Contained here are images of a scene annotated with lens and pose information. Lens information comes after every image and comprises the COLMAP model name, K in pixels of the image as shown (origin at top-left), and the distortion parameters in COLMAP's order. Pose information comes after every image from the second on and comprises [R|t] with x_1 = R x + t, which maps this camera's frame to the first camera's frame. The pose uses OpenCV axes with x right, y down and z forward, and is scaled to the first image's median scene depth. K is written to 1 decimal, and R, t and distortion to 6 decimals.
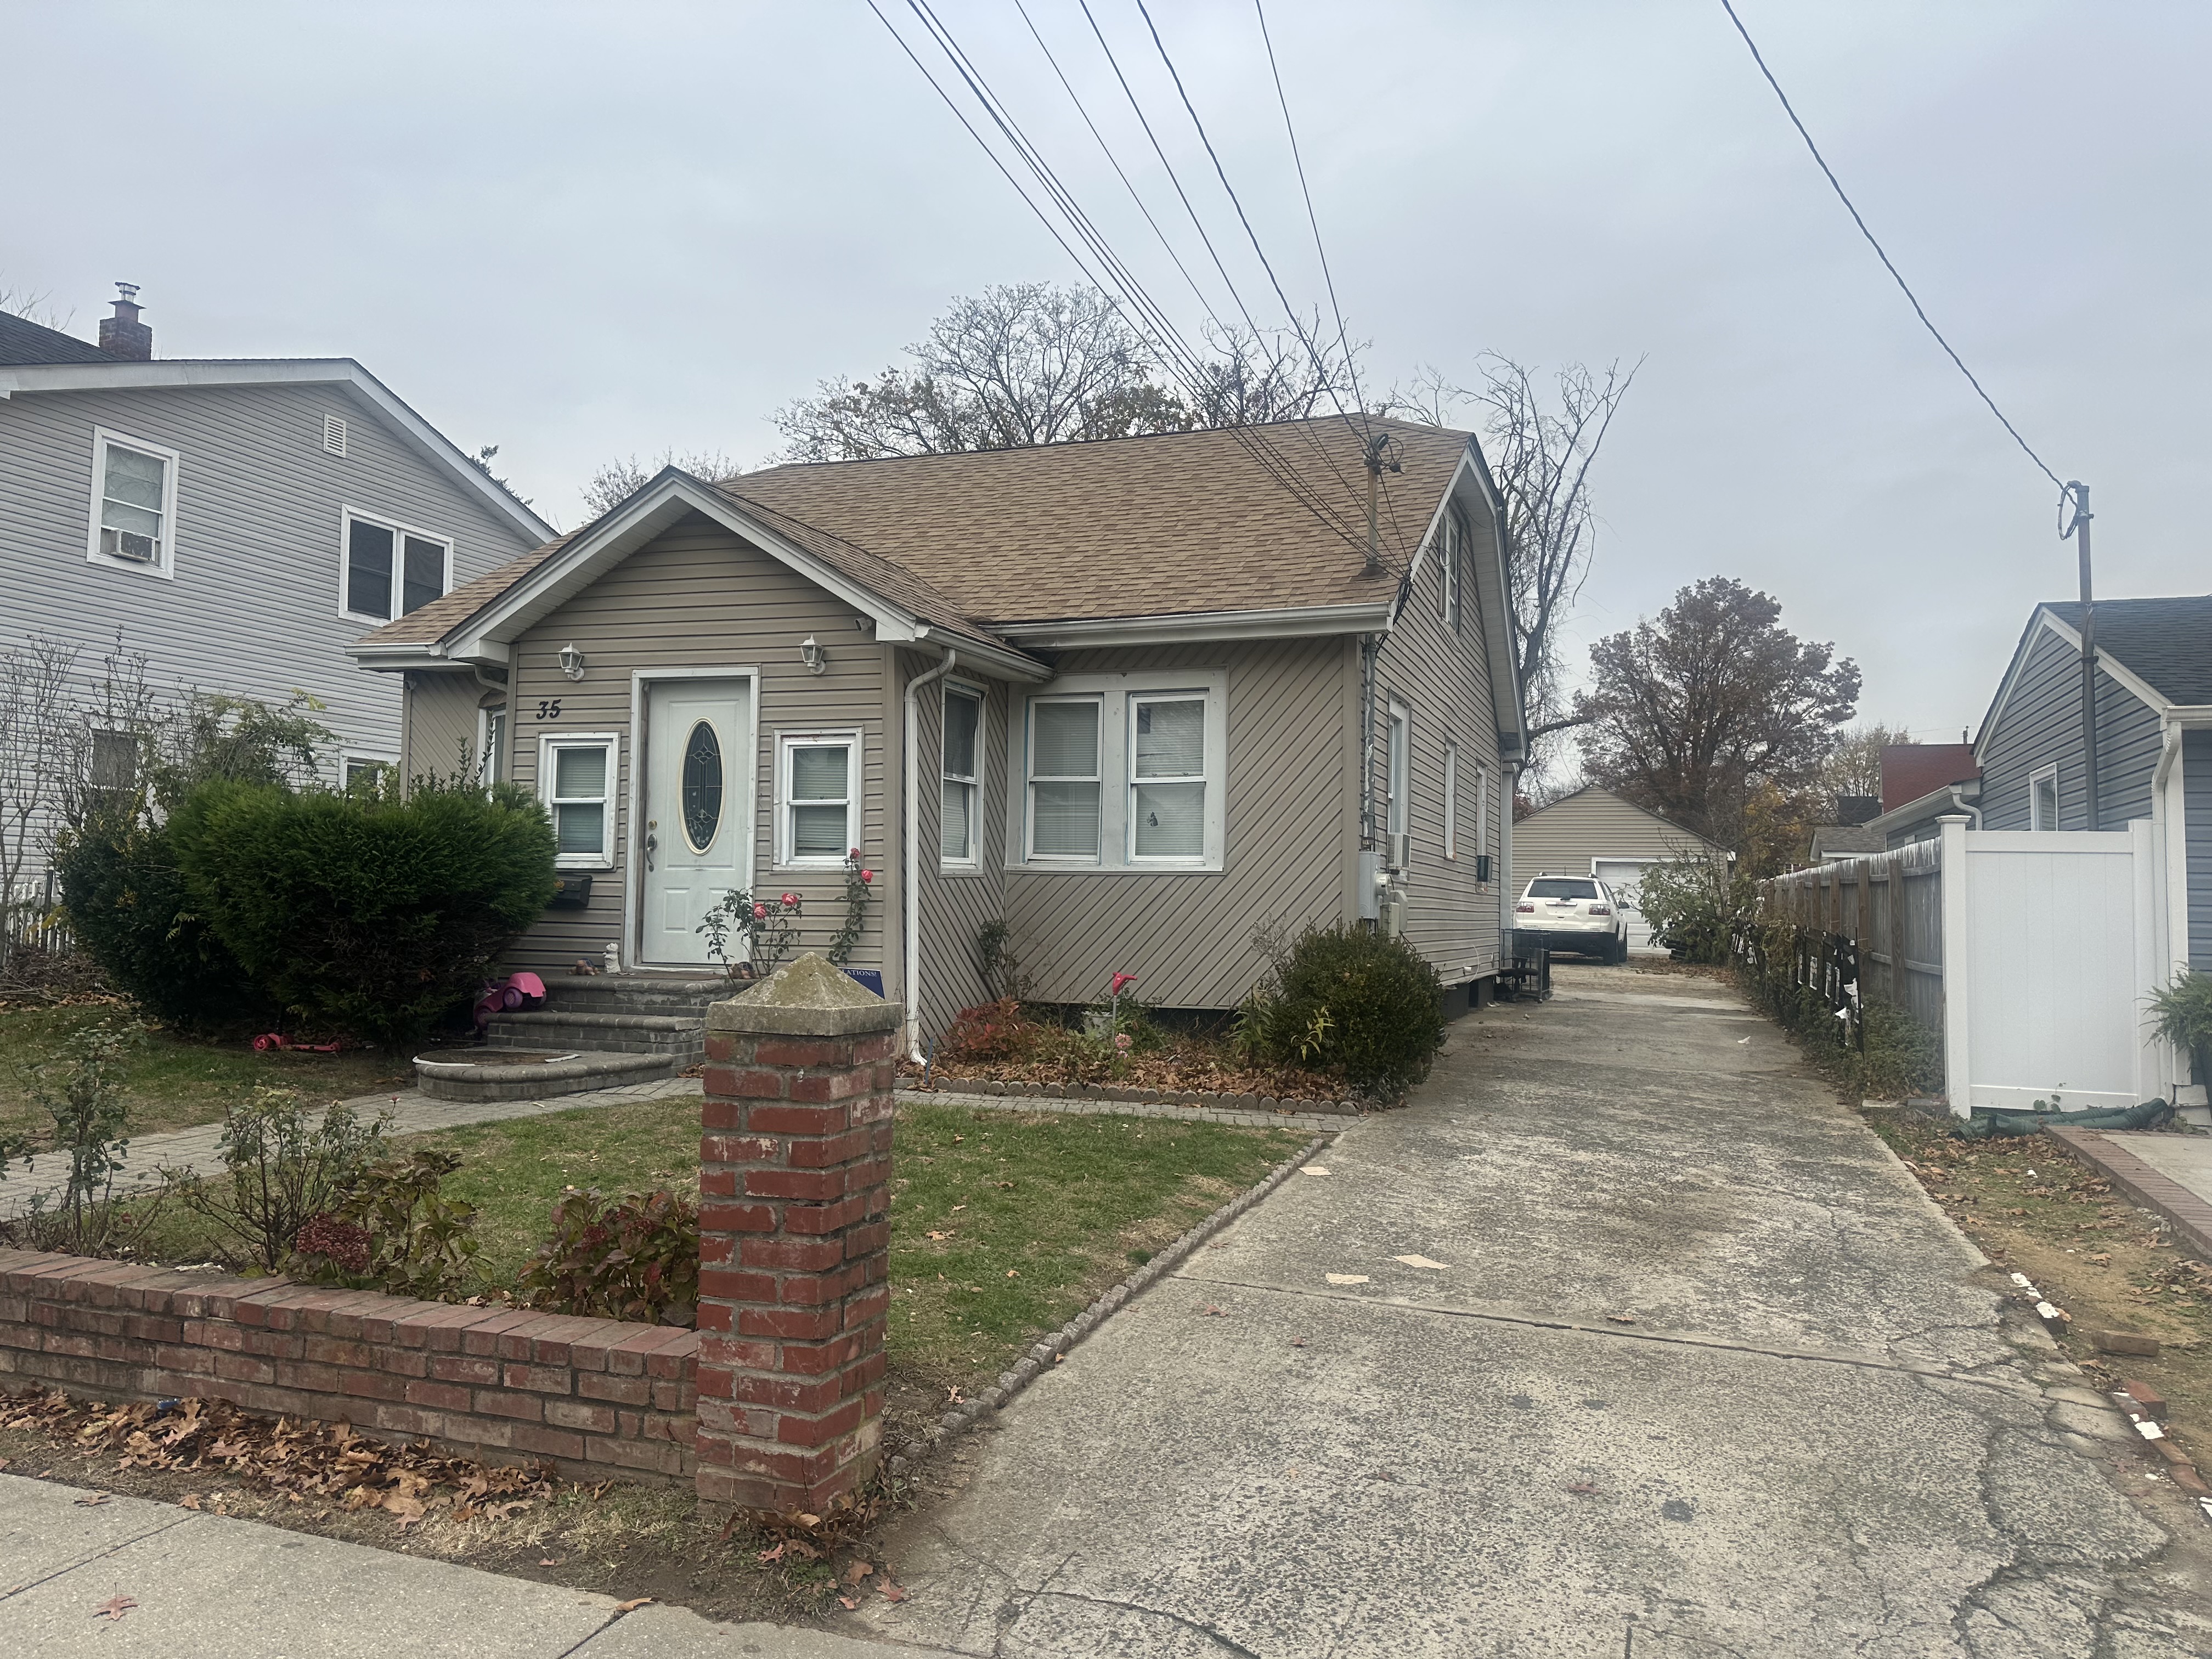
lens RADIAL K [[1556.2, 0, 1118.0], [0, 1556.2, 820.8], [0, 0, 1]] dist [0.090824, -0.117272]
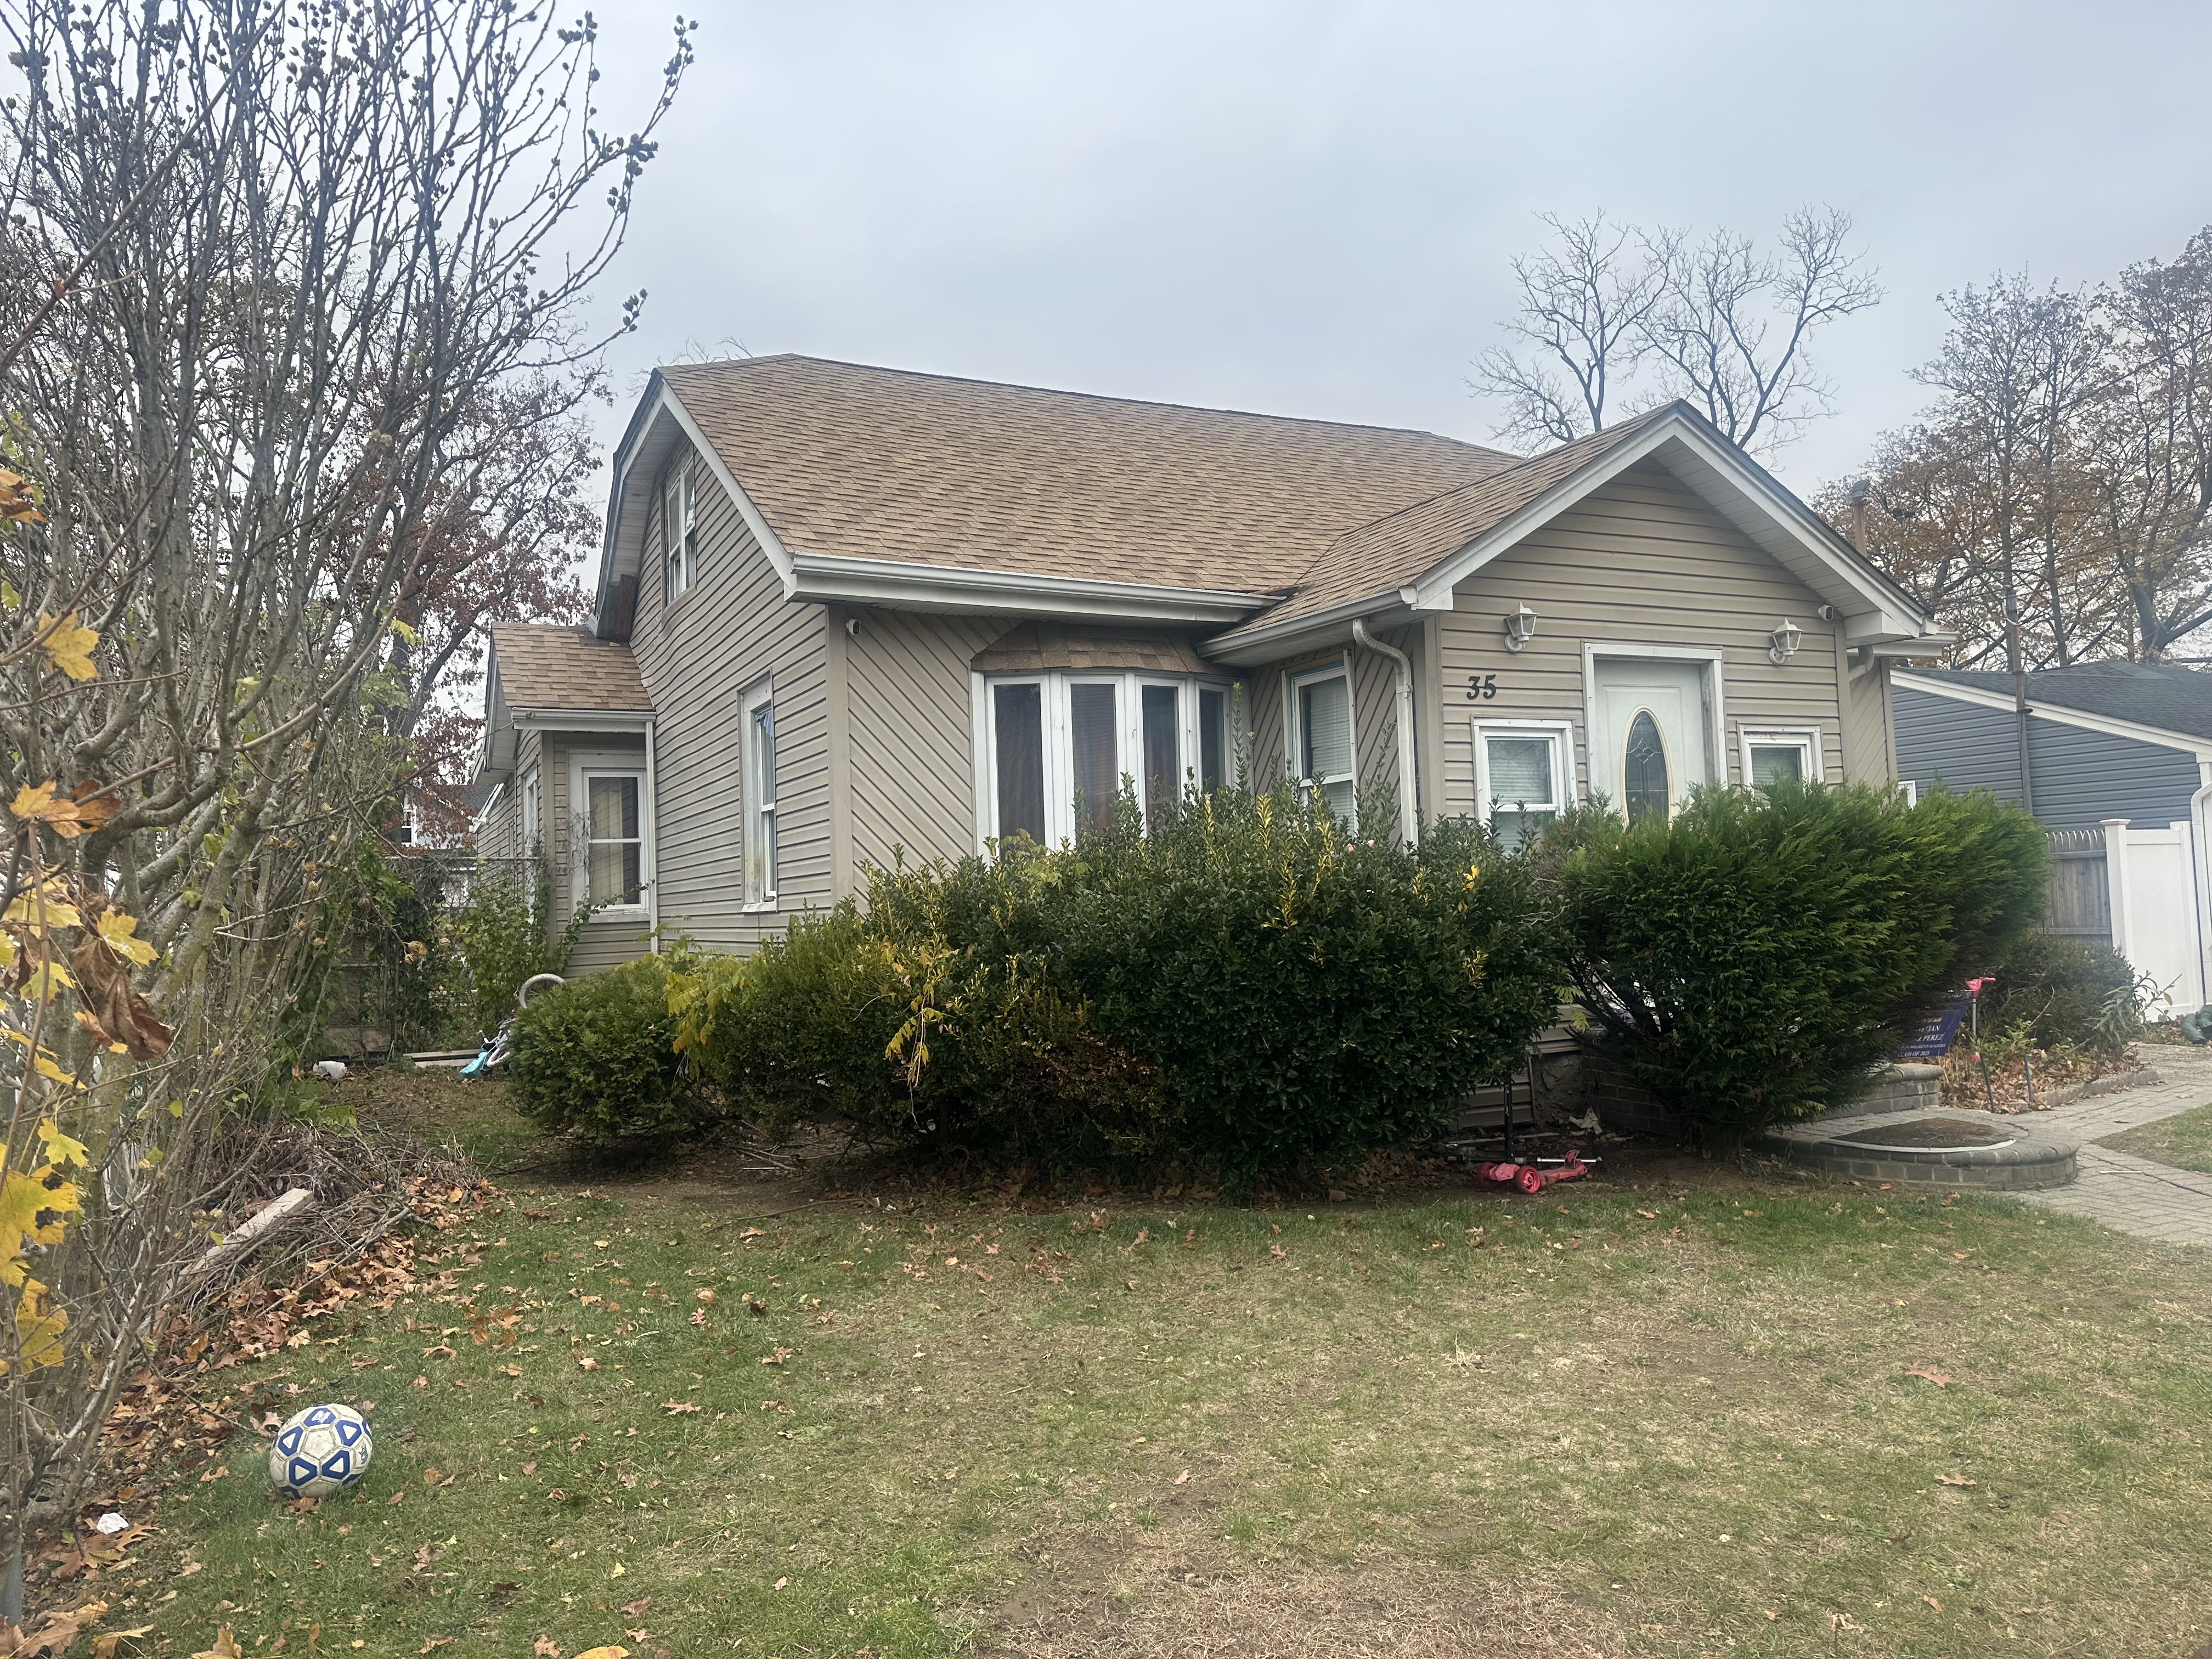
lens RADIAL K [[1555.6, 0, 1096.4], [0, 1555.6, 807.1], [0, 0, 1]] dist [0.151177, -0.281158]
pose [[0.706616, 0.000652, 0.707597, -1.097594], [0.009546, 0.999900, -0.010455, -0.007685], [-0.707533, 0.014143, 0.706539, 0.643685]]
